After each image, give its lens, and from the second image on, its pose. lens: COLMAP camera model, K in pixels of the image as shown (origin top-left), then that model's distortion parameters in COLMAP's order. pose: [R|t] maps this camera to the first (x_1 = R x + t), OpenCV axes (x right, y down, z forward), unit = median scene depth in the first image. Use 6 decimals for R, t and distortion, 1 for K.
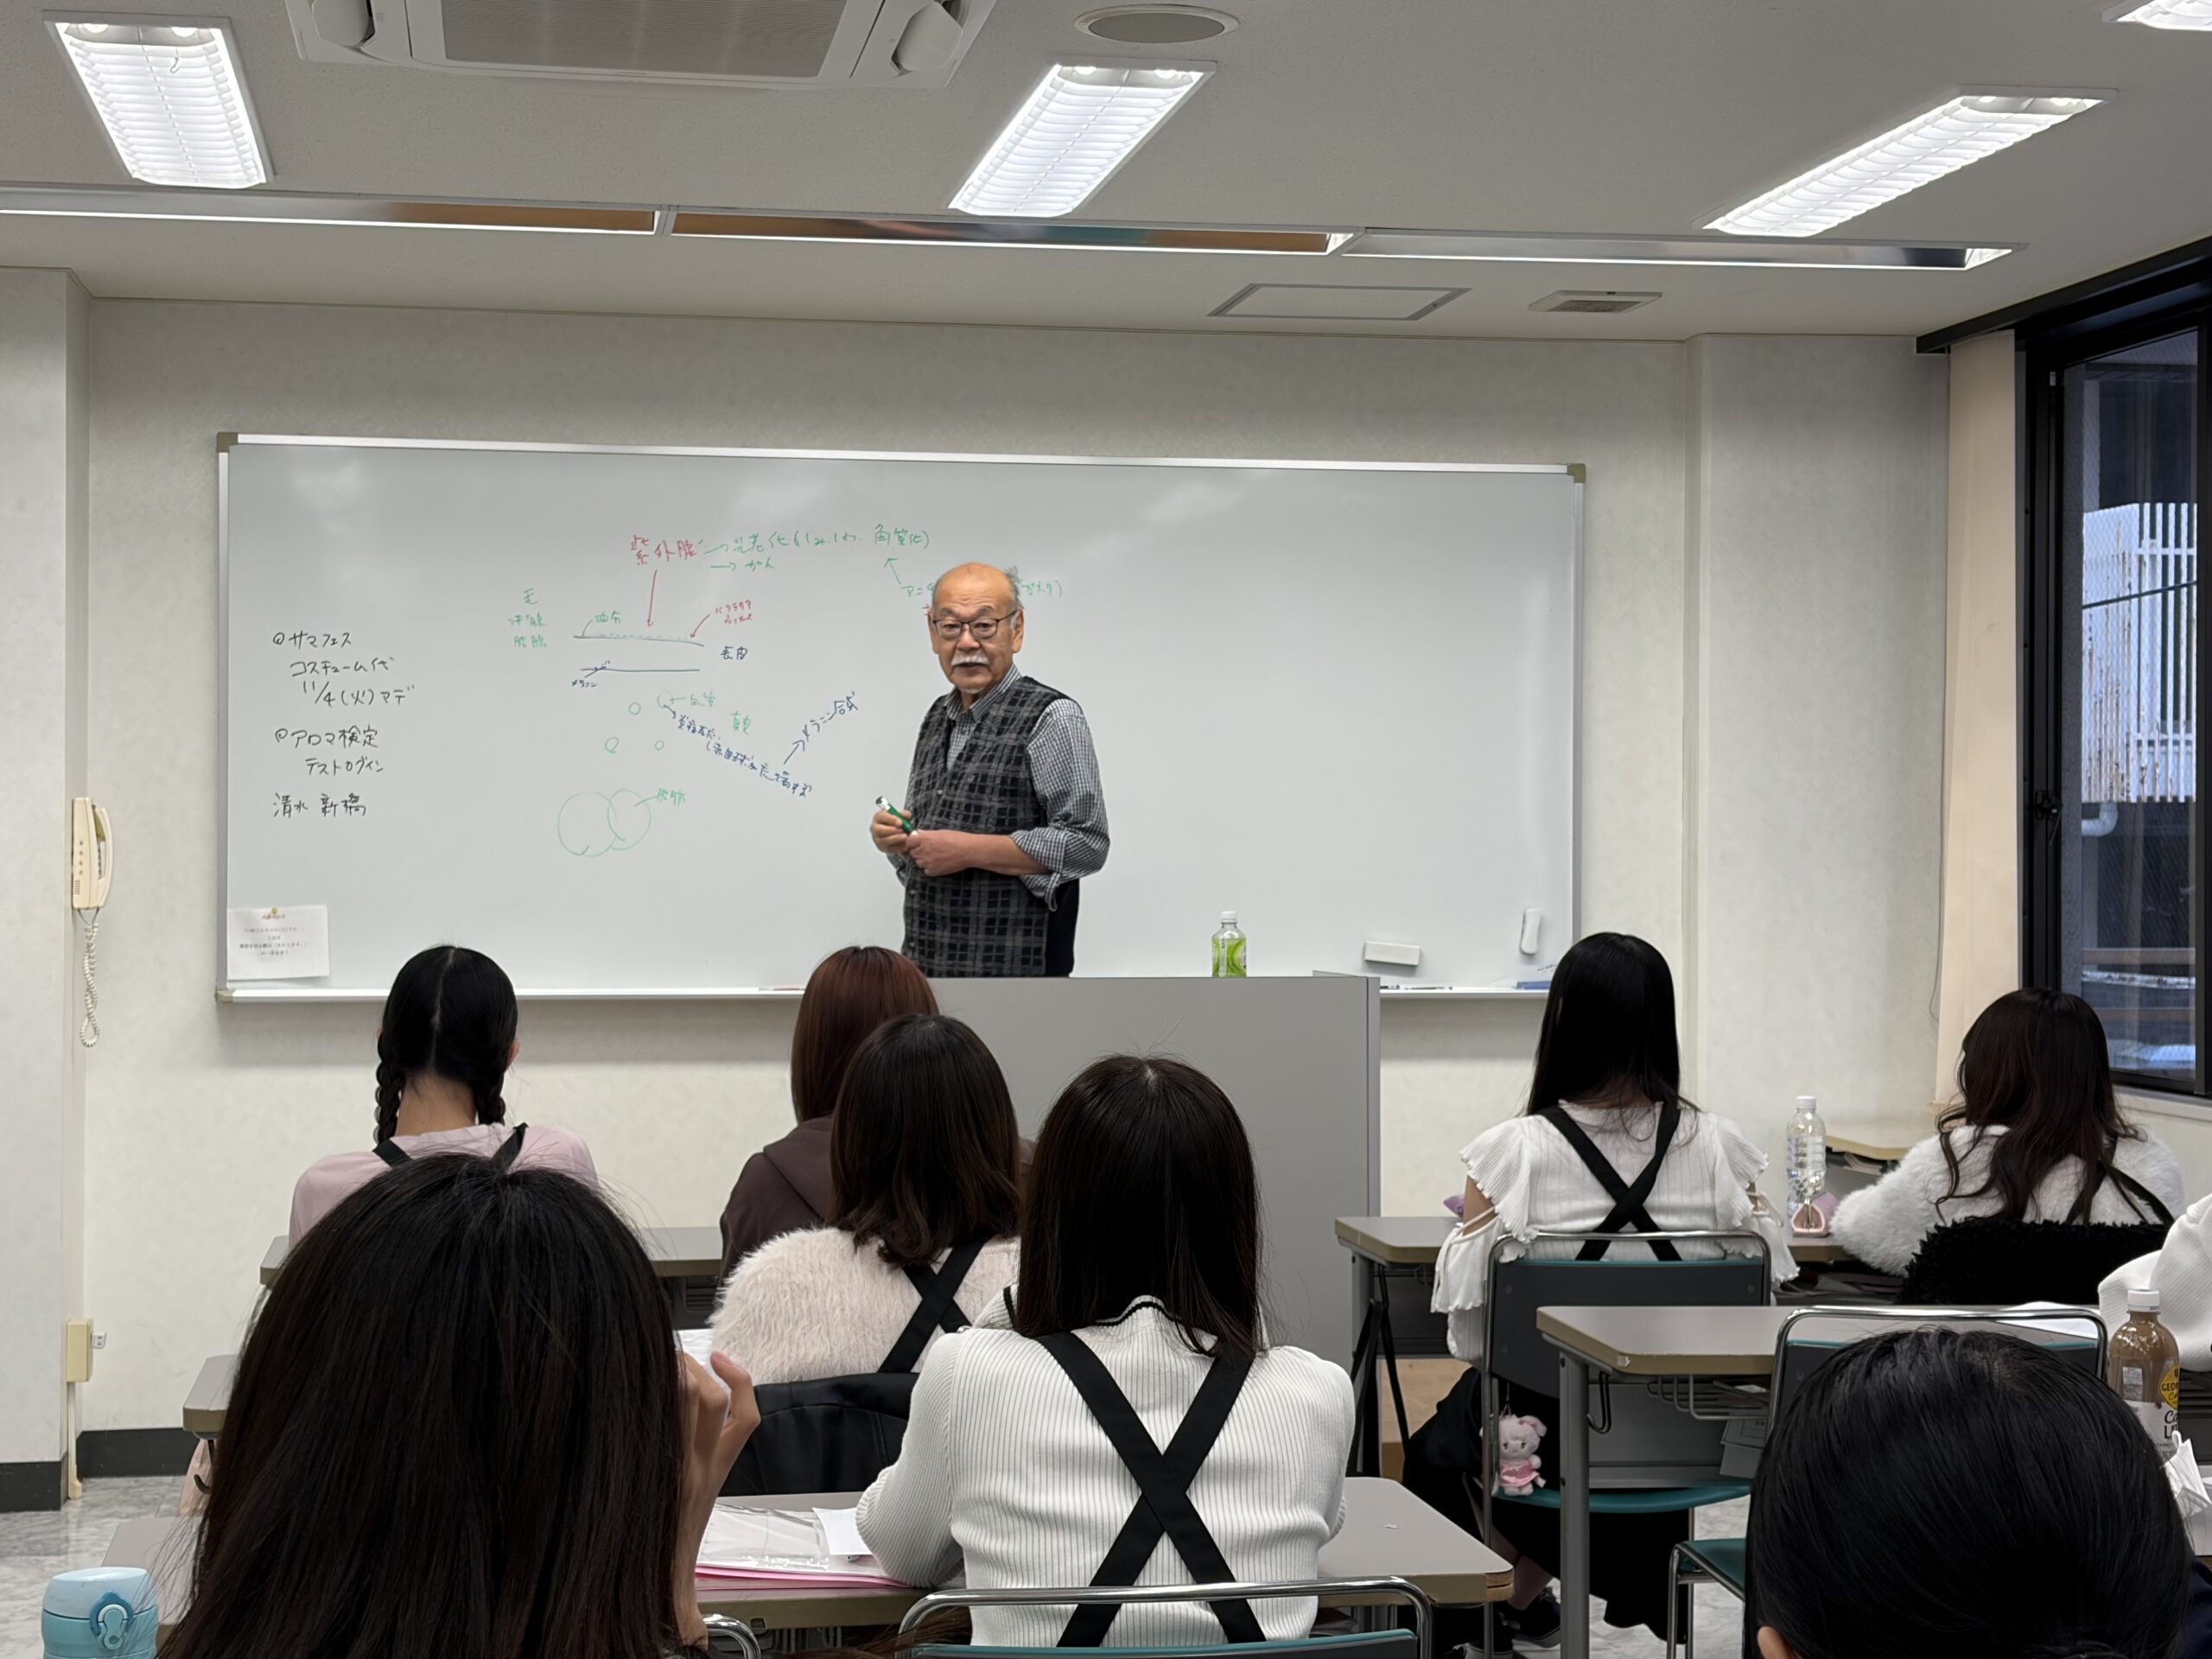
lens RADIAL K [[3707.9, 0, 1101.8], [0, 3707.9, 882.6], [0, 0, 1]] dist [-0.014701, 1.488068]
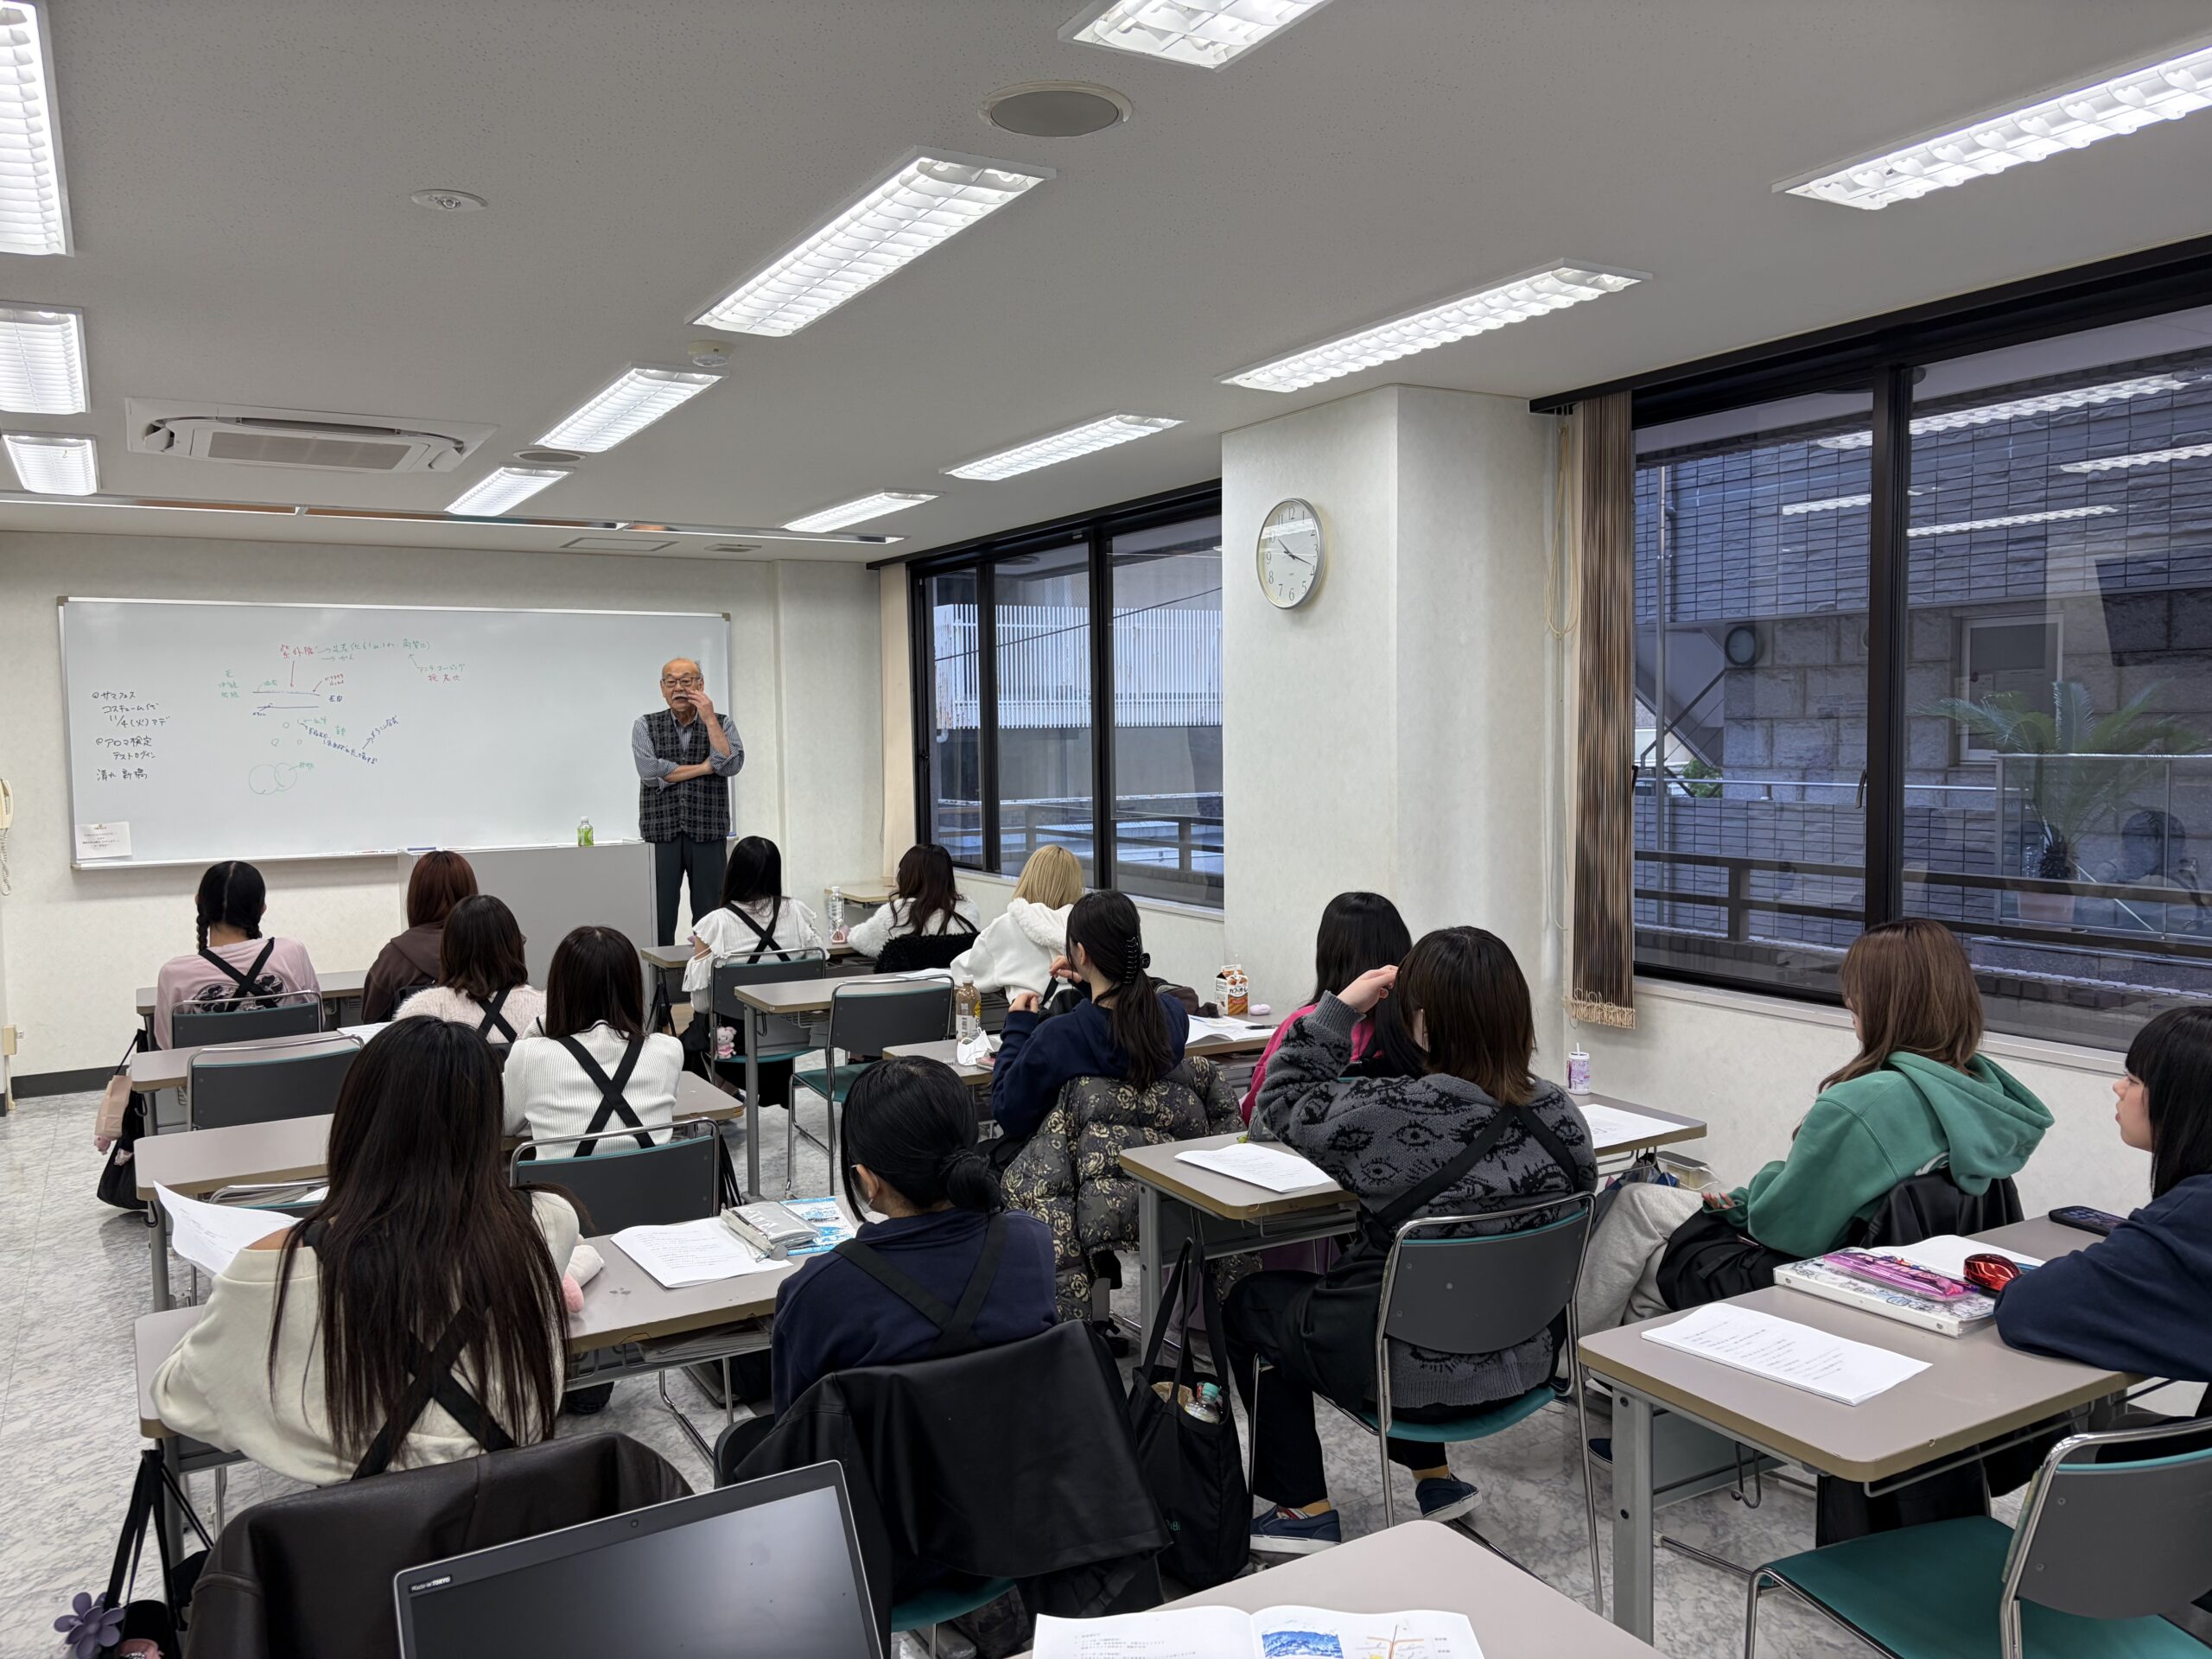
lens RADIAL K [[1660.6, 0, 1098.7], [0, 1660.6, 845.9], [0, 0, 1]] dist [0.020624, -0.006473]
pose [[0.937422, -0.042122, 0.345639, -0.028293], [0.021774, 0.997805, 0.062547, -0.035983], [-0.347515, -0.051107, 0.936281, -0.098115]]
